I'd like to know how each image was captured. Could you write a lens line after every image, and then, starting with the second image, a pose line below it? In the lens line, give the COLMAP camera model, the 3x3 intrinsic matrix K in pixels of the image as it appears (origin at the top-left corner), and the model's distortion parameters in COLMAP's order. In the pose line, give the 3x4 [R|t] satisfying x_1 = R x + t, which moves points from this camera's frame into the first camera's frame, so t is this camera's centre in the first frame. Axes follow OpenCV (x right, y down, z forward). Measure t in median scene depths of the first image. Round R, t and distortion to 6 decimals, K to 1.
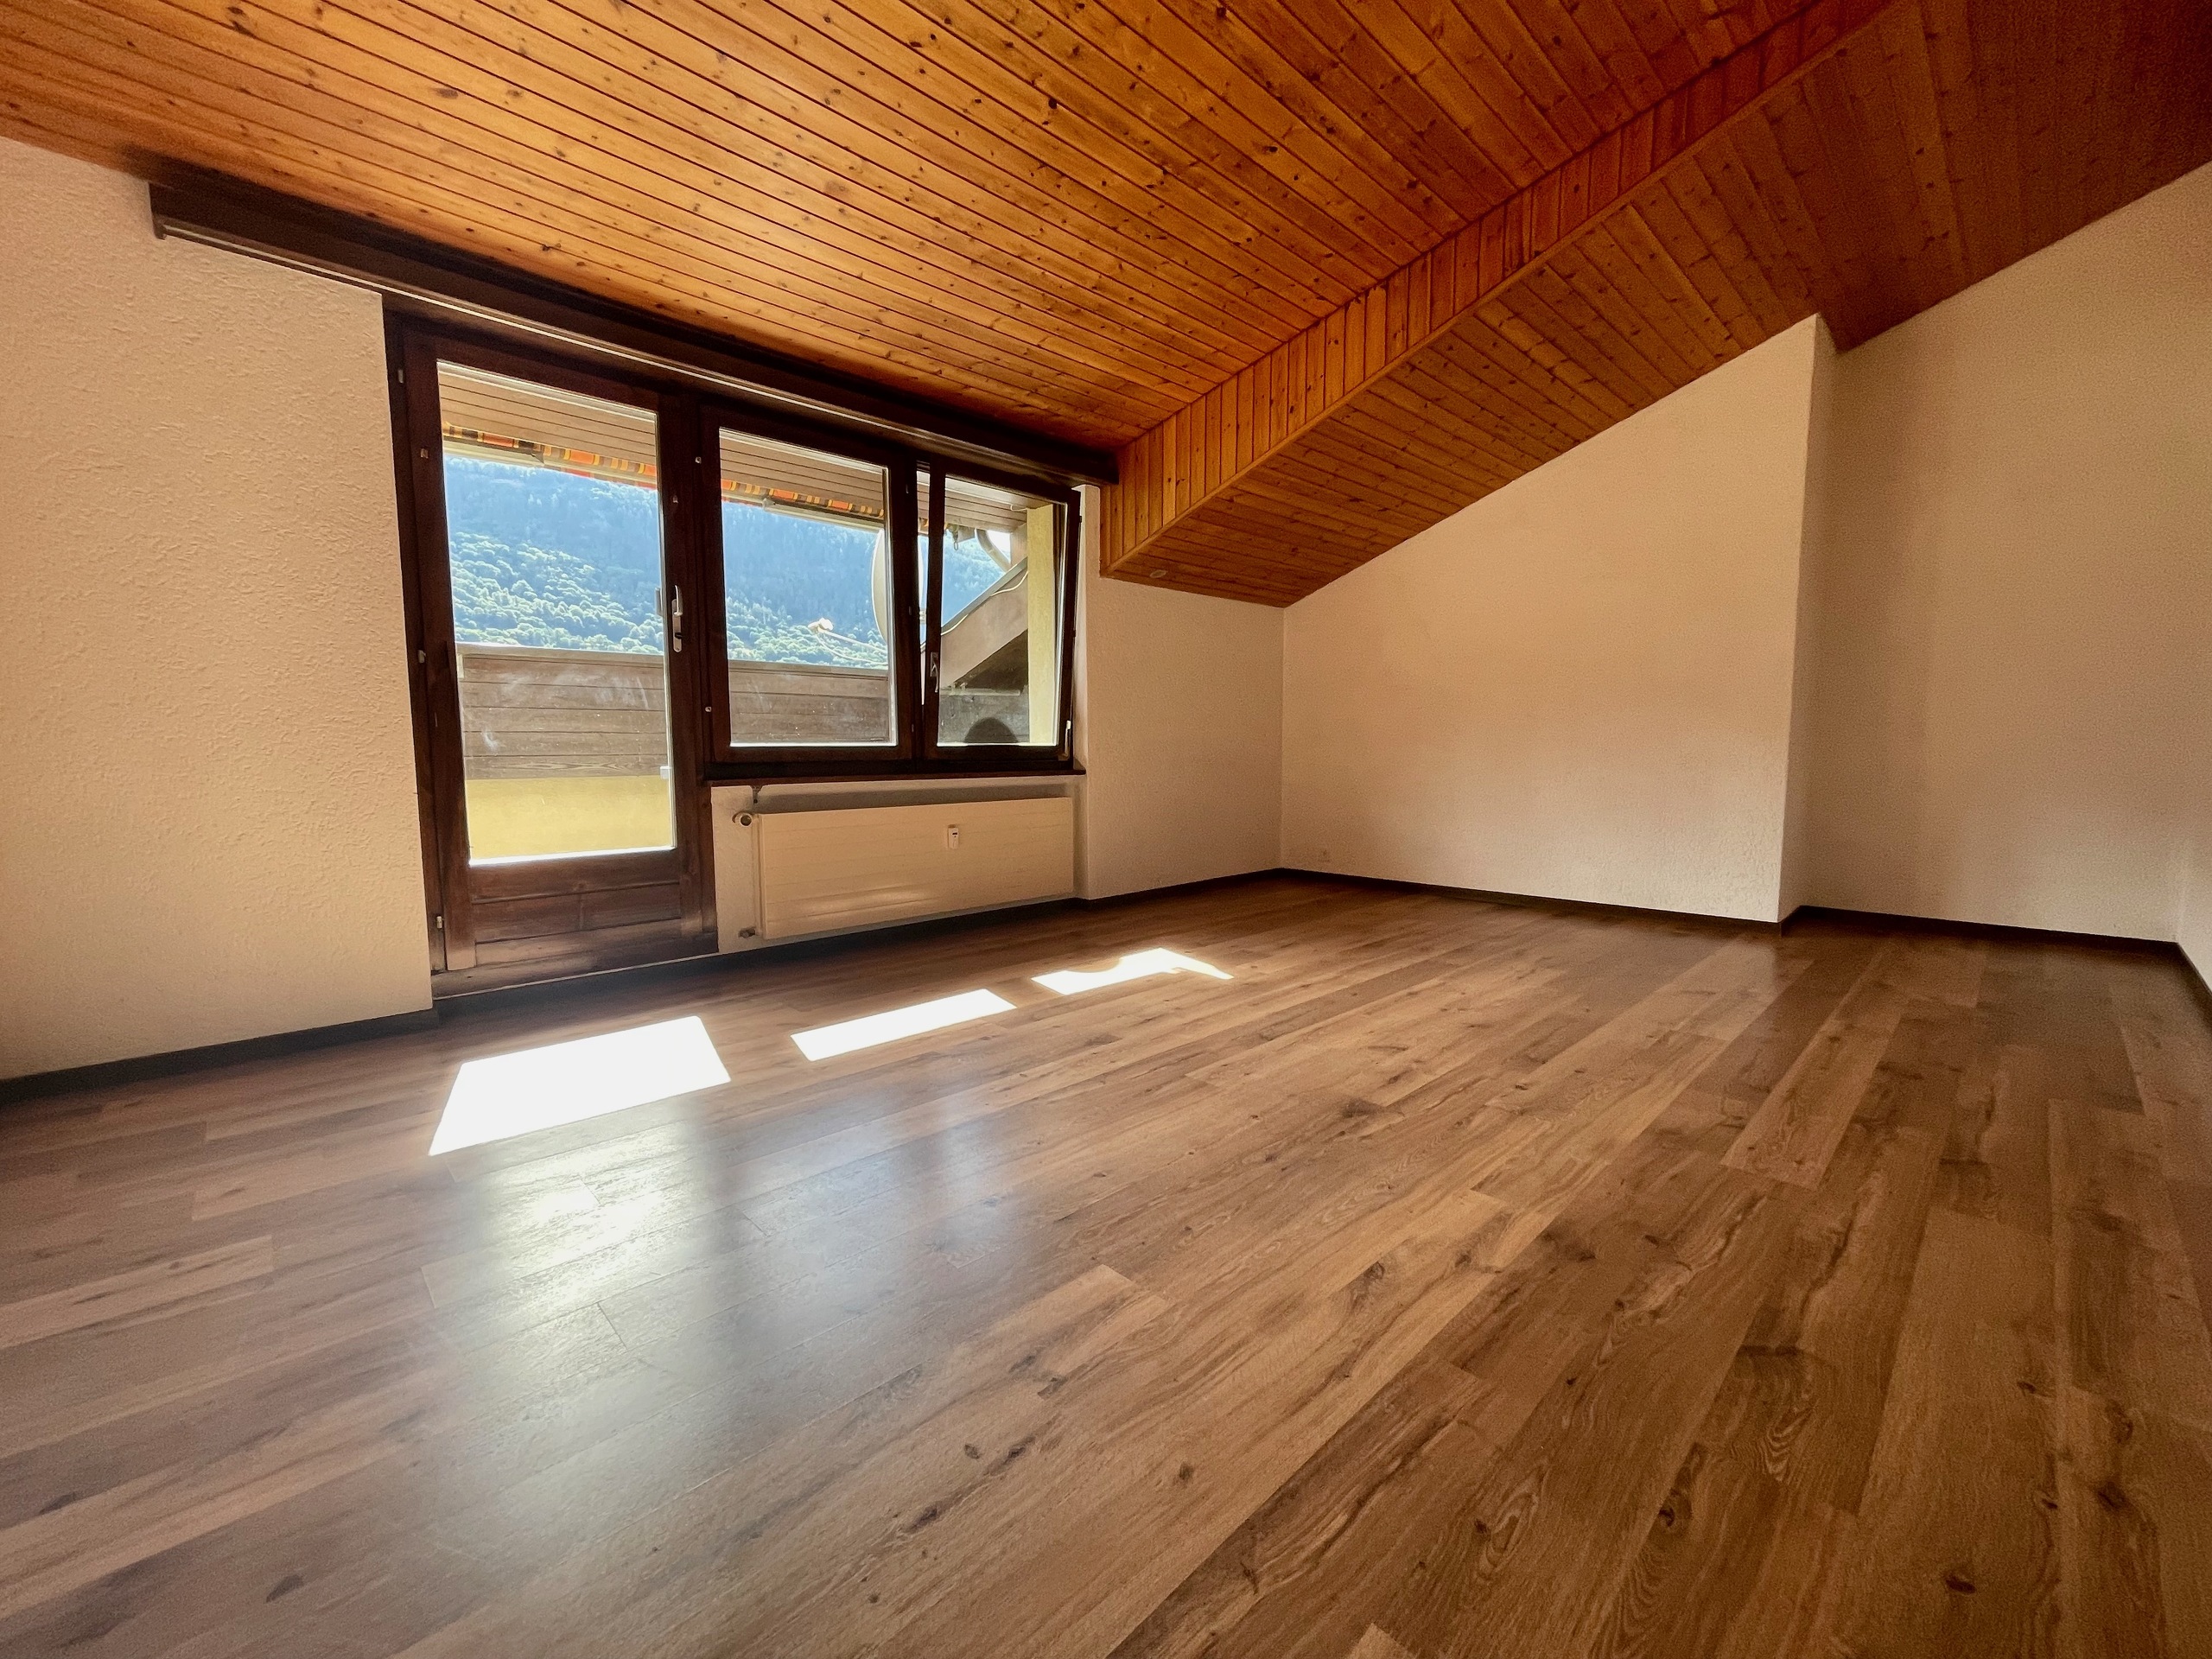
lens RADIAL K [[899.2, 0, 1106.4], [0, 899.2, 827.7], [0, 0, 1]] dist [-0.003382, 0.000616]
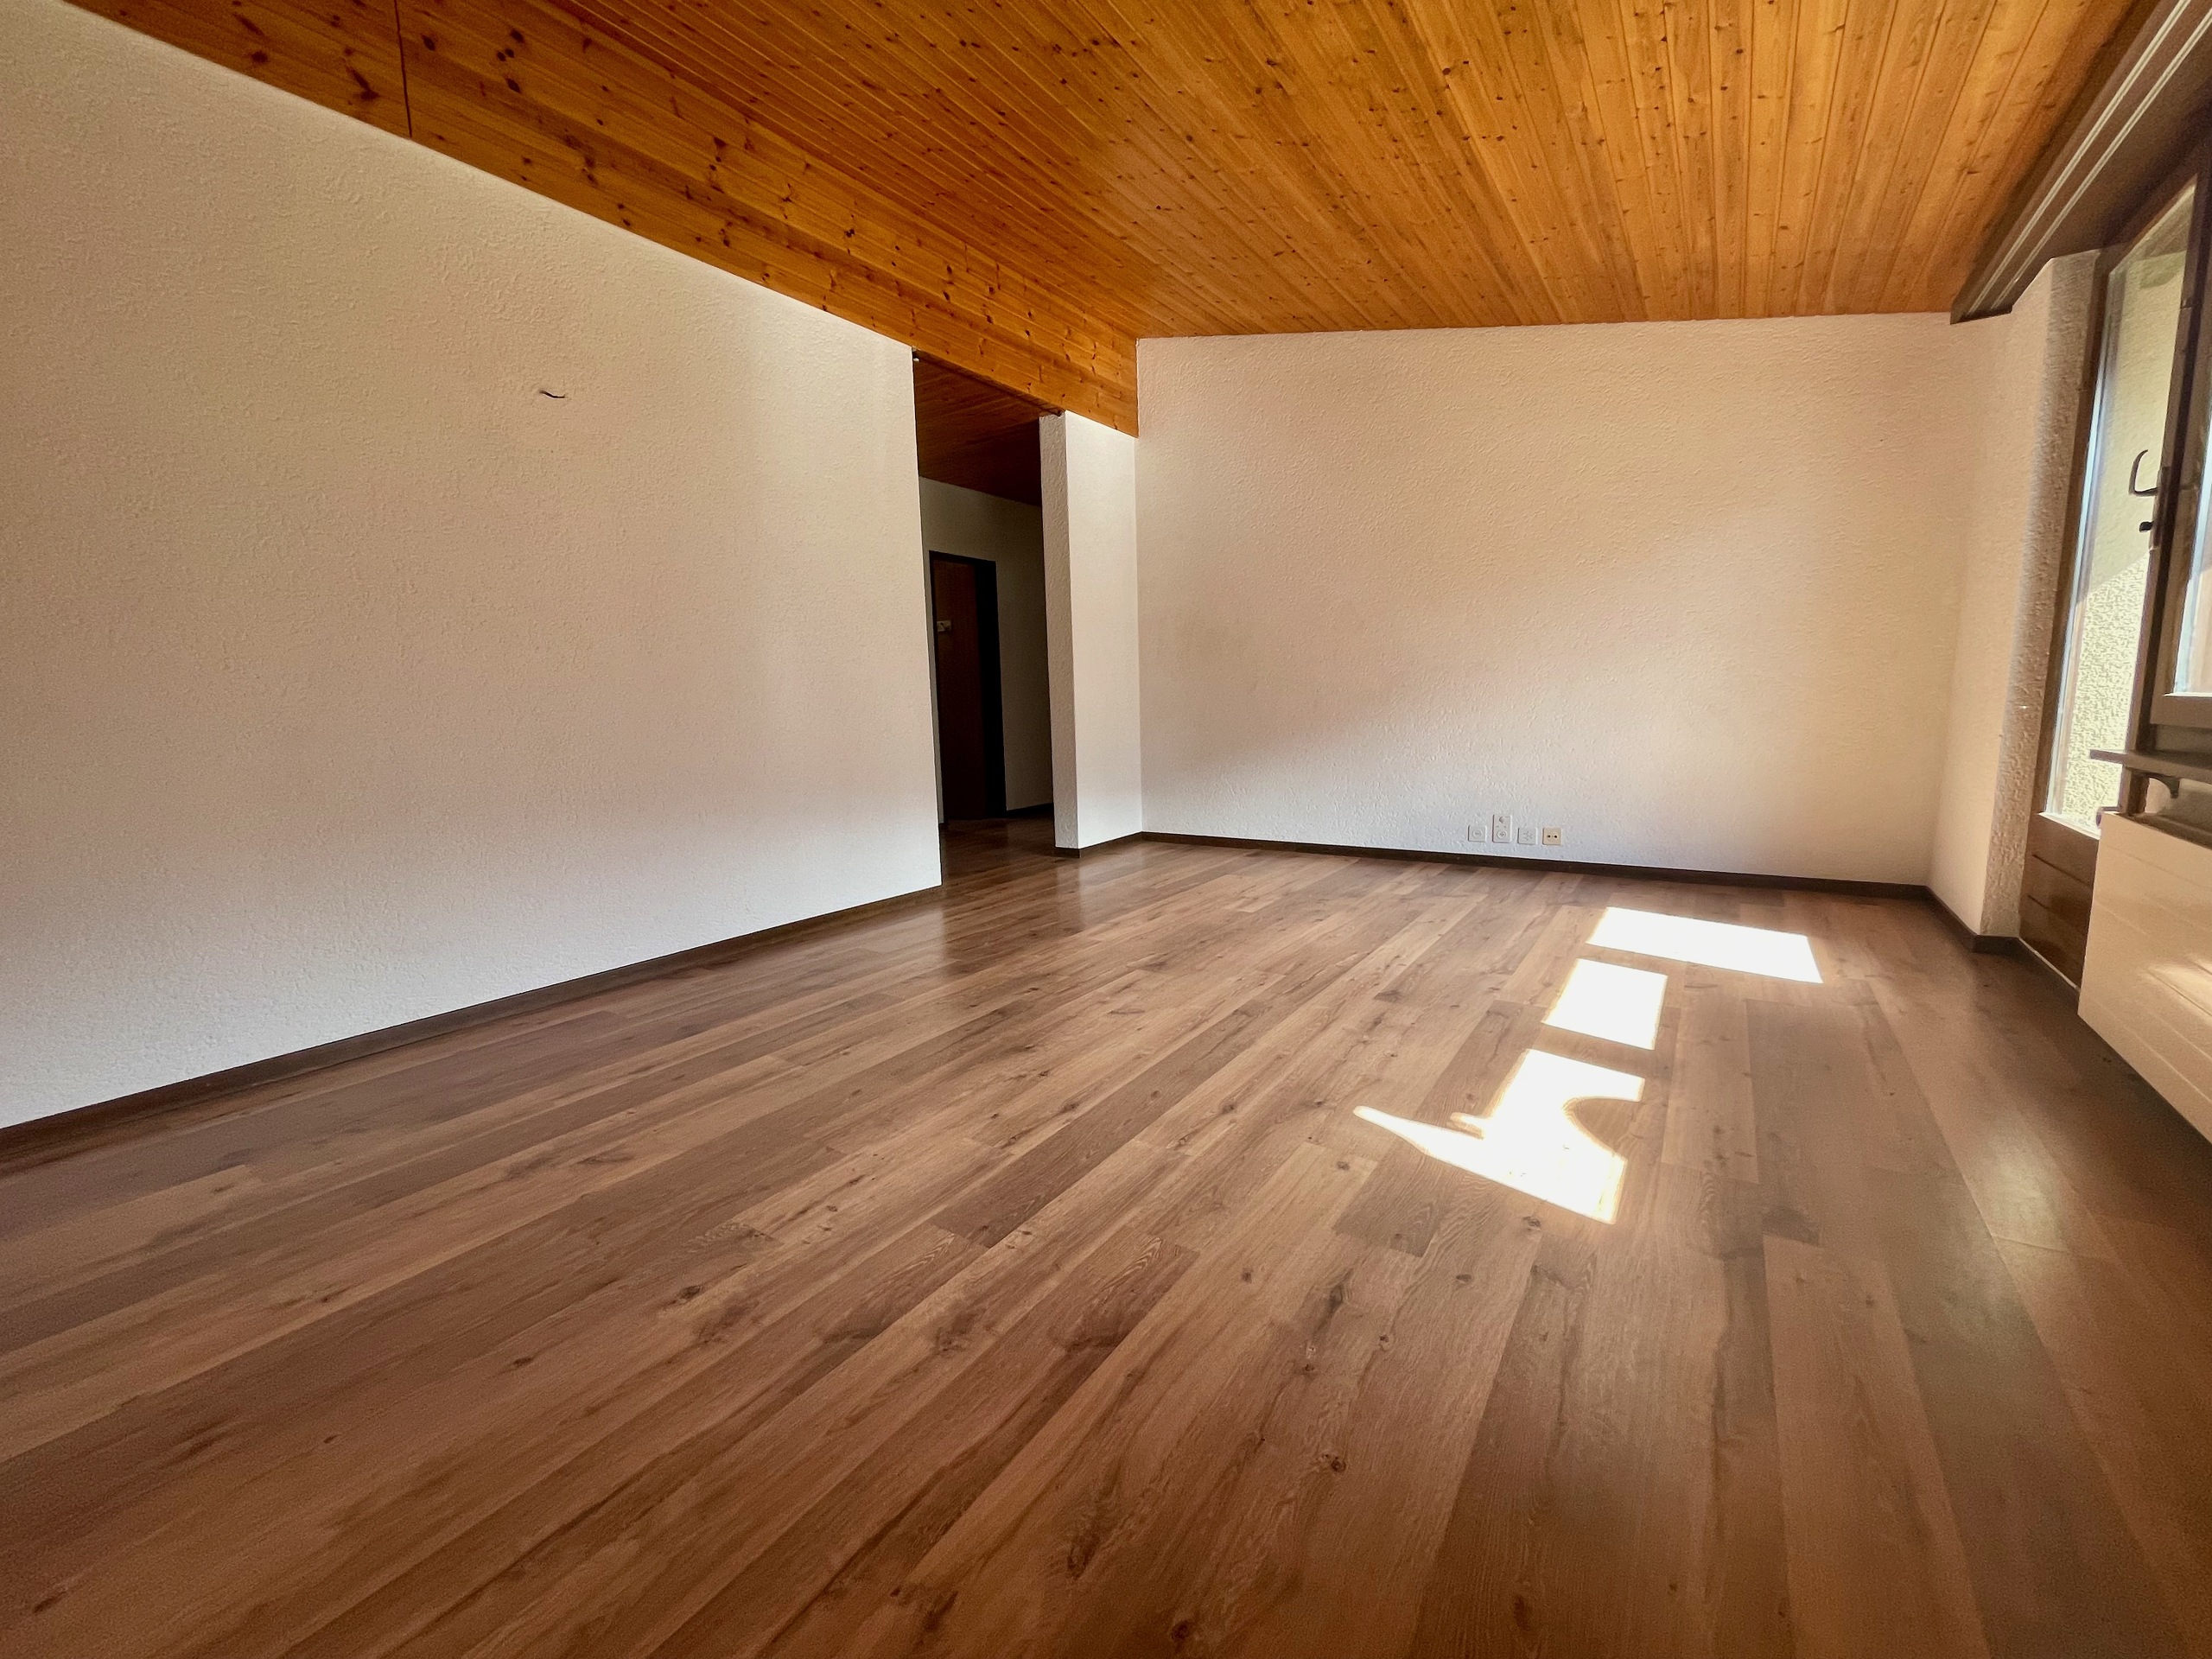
lens RADIAL K [[899.2, 0, 1105.0], [0, 899.2, 831.2], [0, 0, 1]] dist [-0.003382, 0.000616]
pose [[-0.979124, 0.061699, -0.193675, 0.543626], [0.015172, 0.972345, 0.233055, -0.213893], [0.202698, 0.225251, -0.952982, 2.005787]]
